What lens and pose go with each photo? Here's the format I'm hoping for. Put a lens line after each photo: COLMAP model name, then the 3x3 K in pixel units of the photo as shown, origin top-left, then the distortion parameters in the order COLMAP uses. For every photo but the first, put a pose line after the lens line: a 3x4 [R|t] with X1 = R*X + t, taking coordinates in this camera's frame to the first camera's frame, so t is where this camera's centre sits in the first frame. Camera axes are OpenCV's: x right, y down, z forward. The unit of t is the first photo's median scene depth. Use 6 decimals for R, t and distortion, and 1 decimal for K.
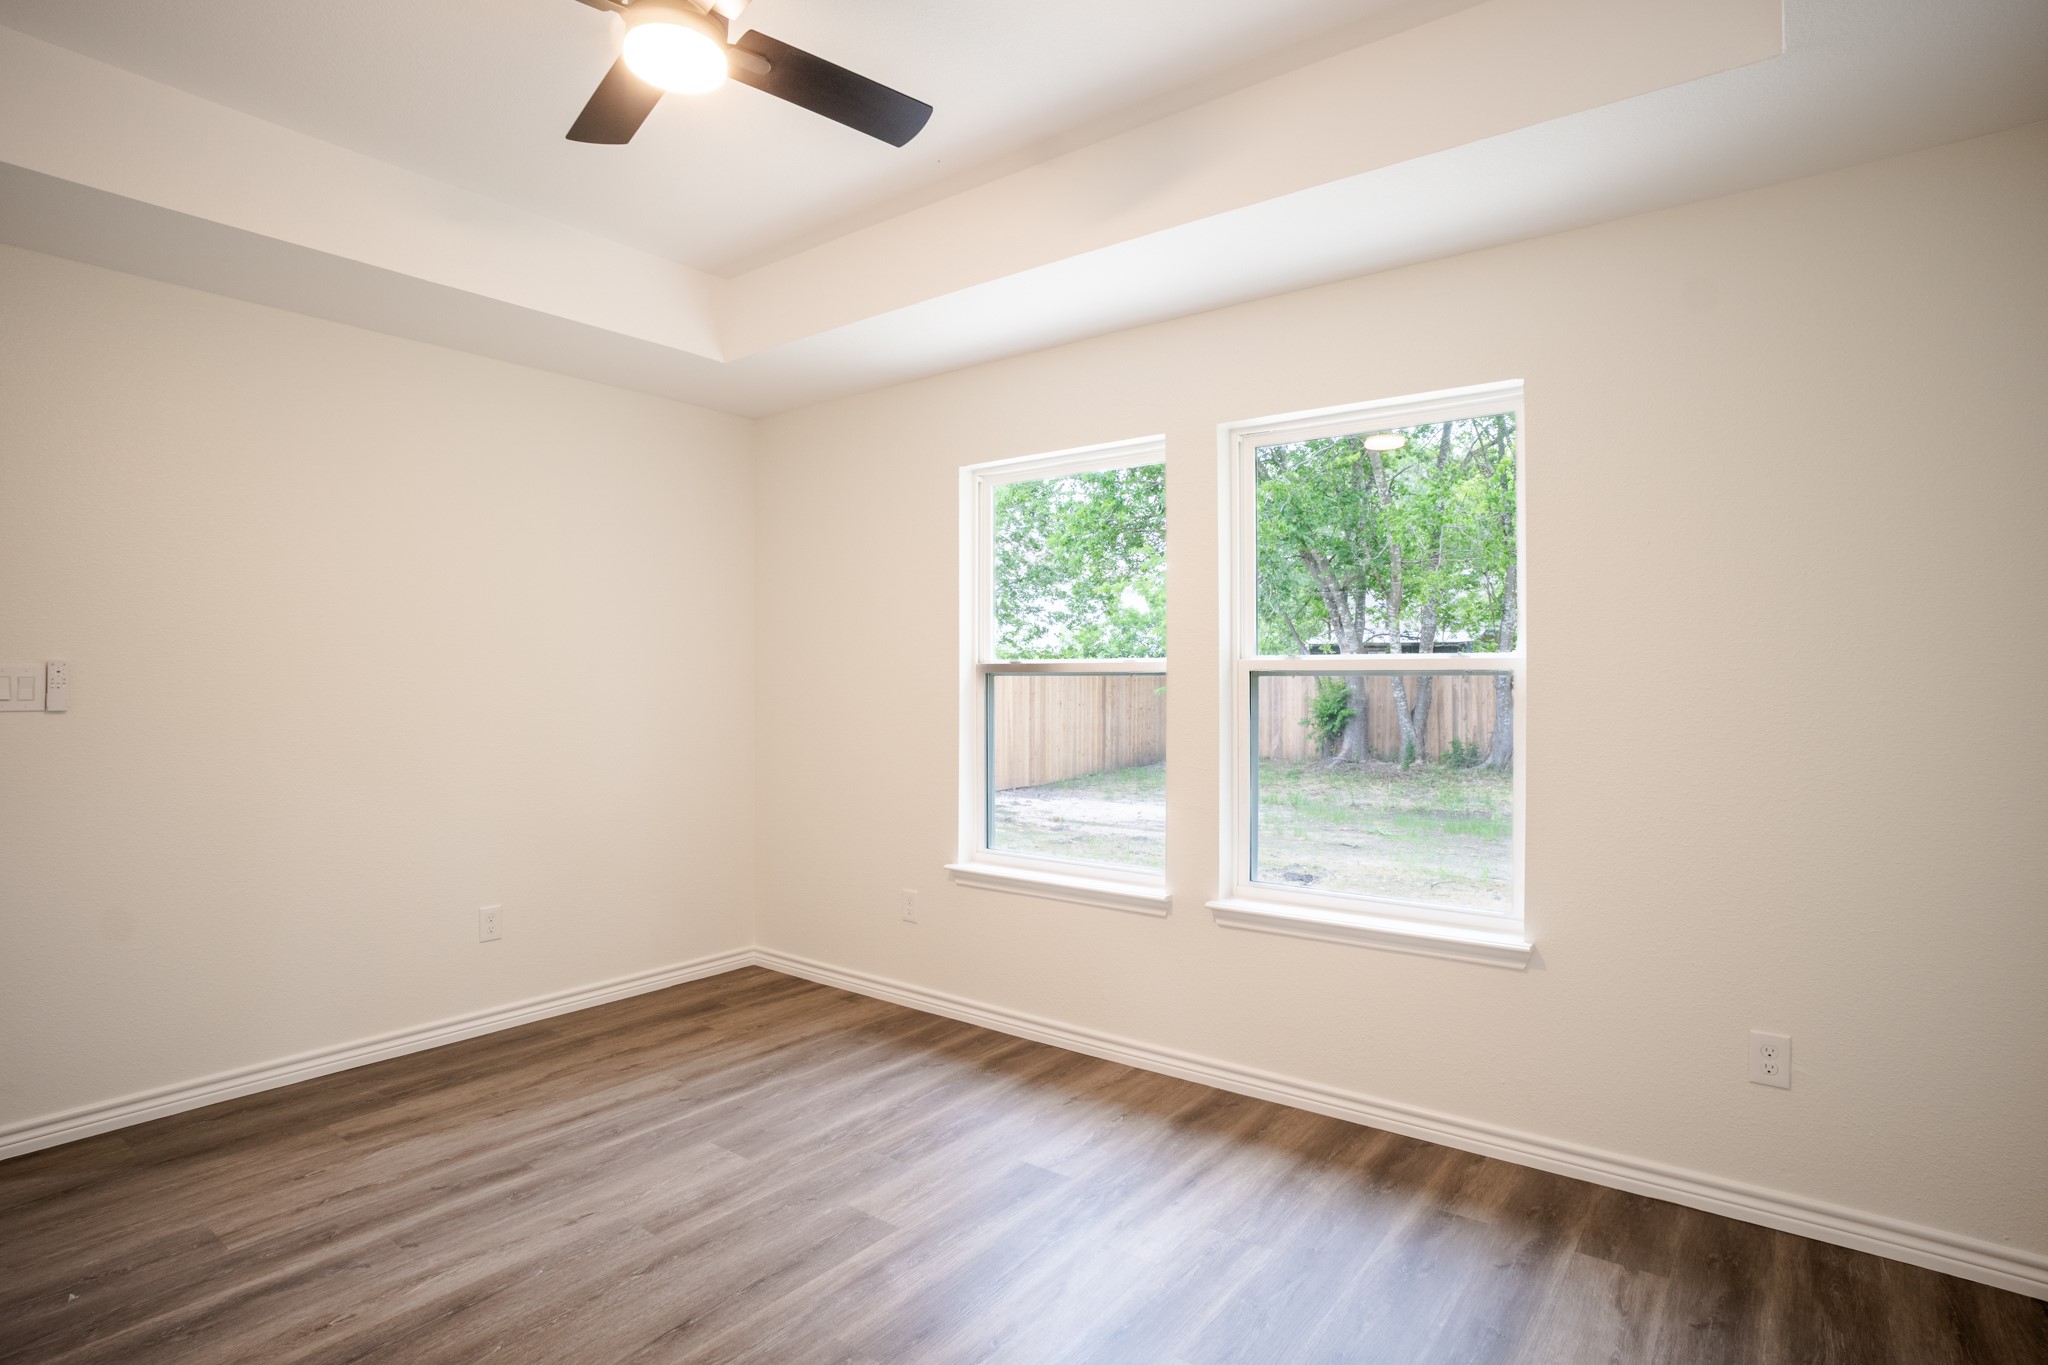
lens RADIAL K [[1022.6, 0, 1018.5], [0, 1022.6, 679.7], [0, 0, 1]] dist [-0.080477, 0.028297]
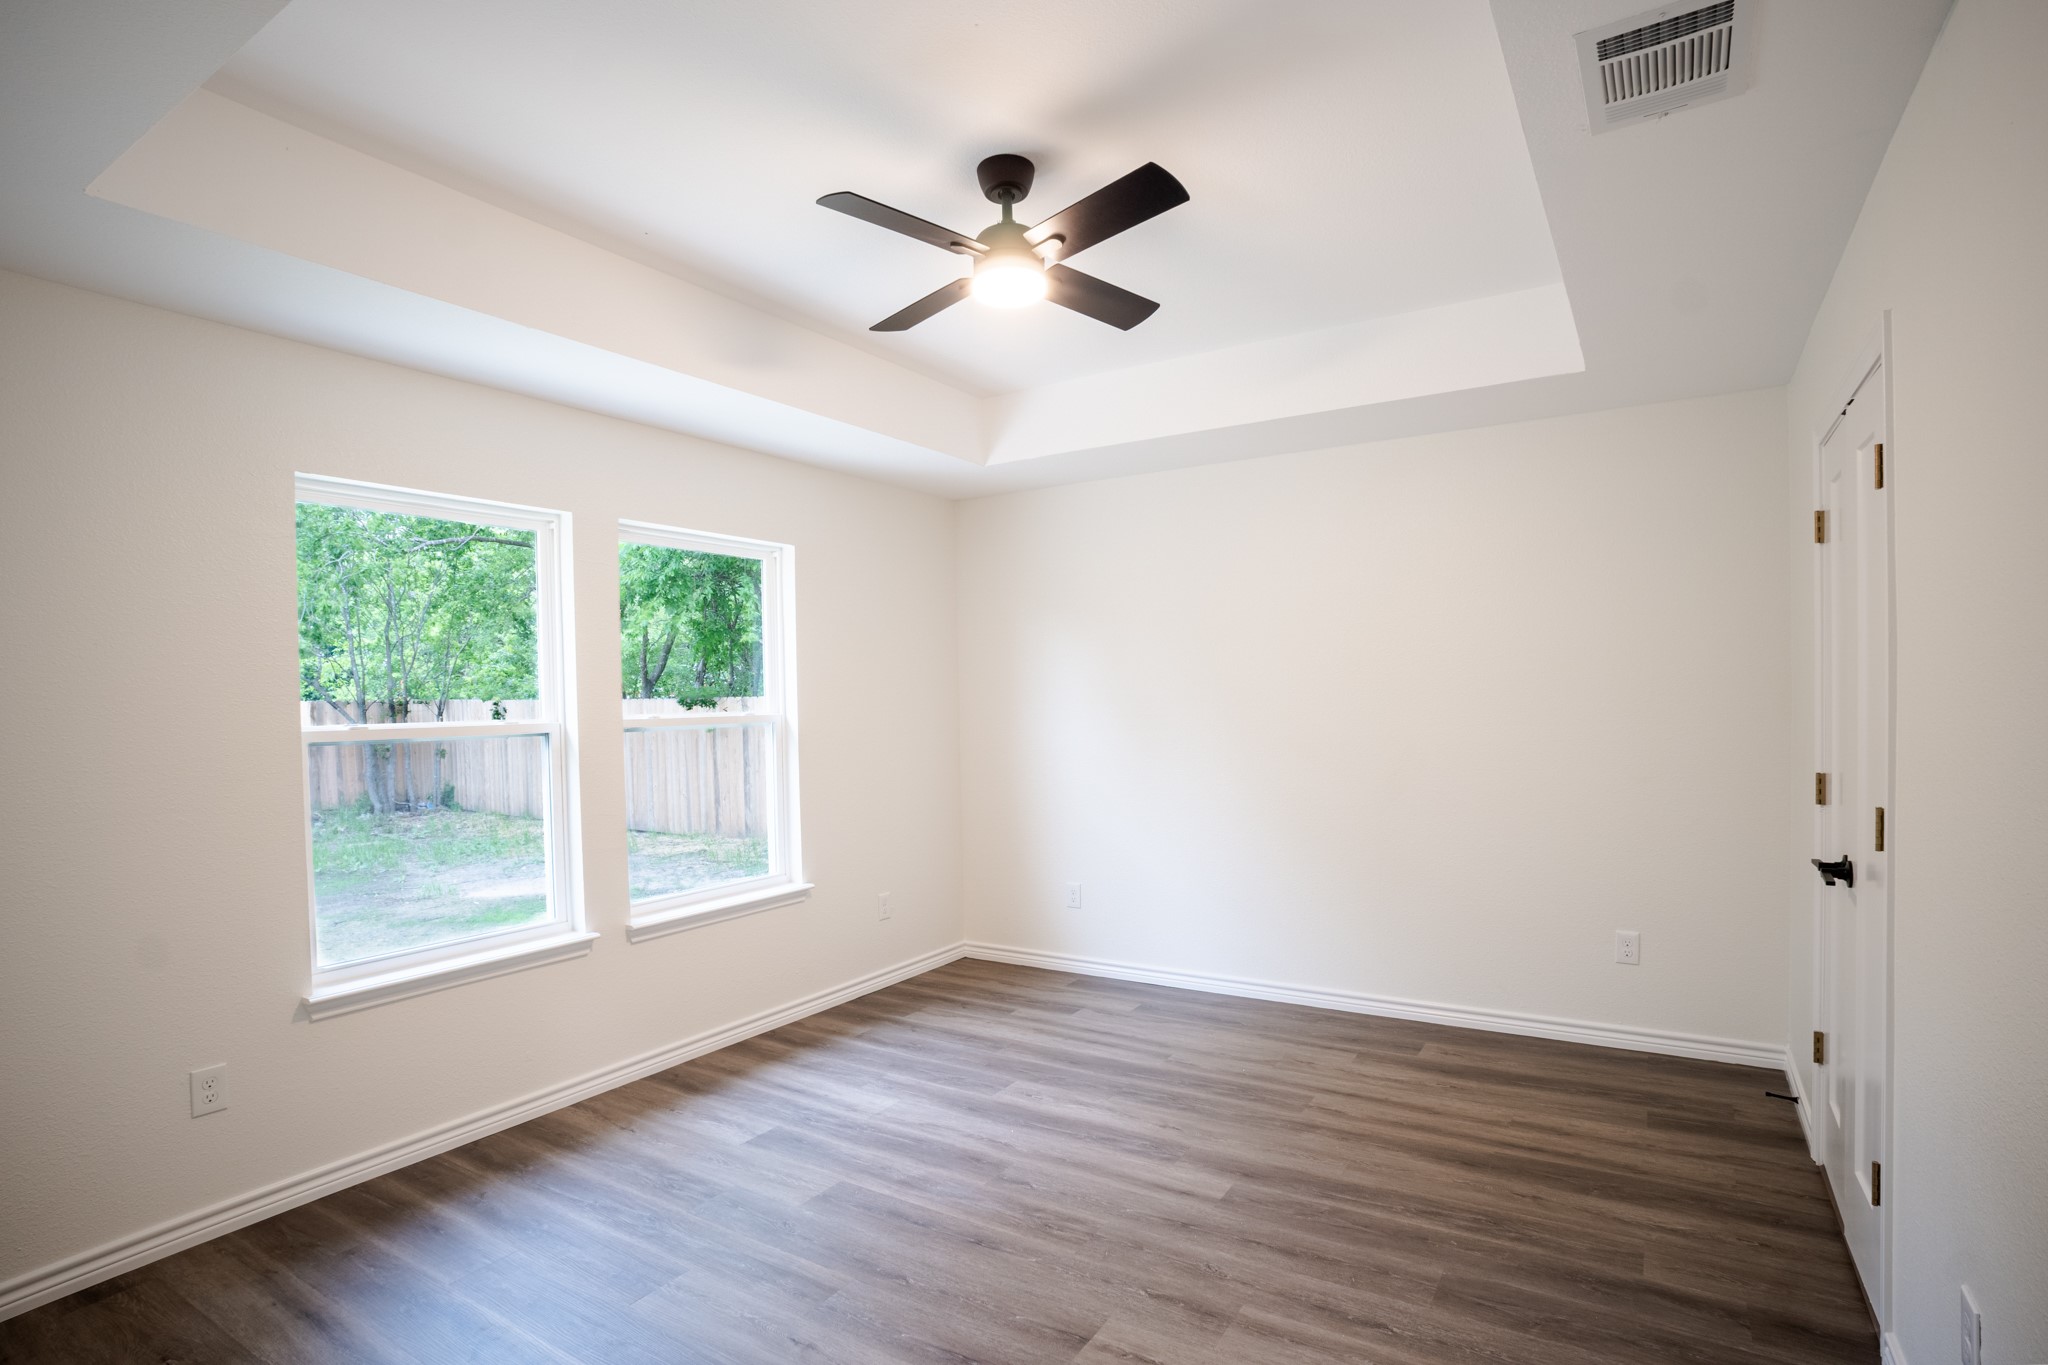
lens RADIAL K [[1022.6, 0, 1018.5], [0, 1022.6, 679.7], [0, 0, 1]] dist [-0.080477, 0.028297]
pose [[-0.065771, 0.003994, 0.997827, -1.232129], [0.023474, 0.999721, -0.002454, -0.067228], [-0.997559, 0.023262, -0.065846, 0.745322]]
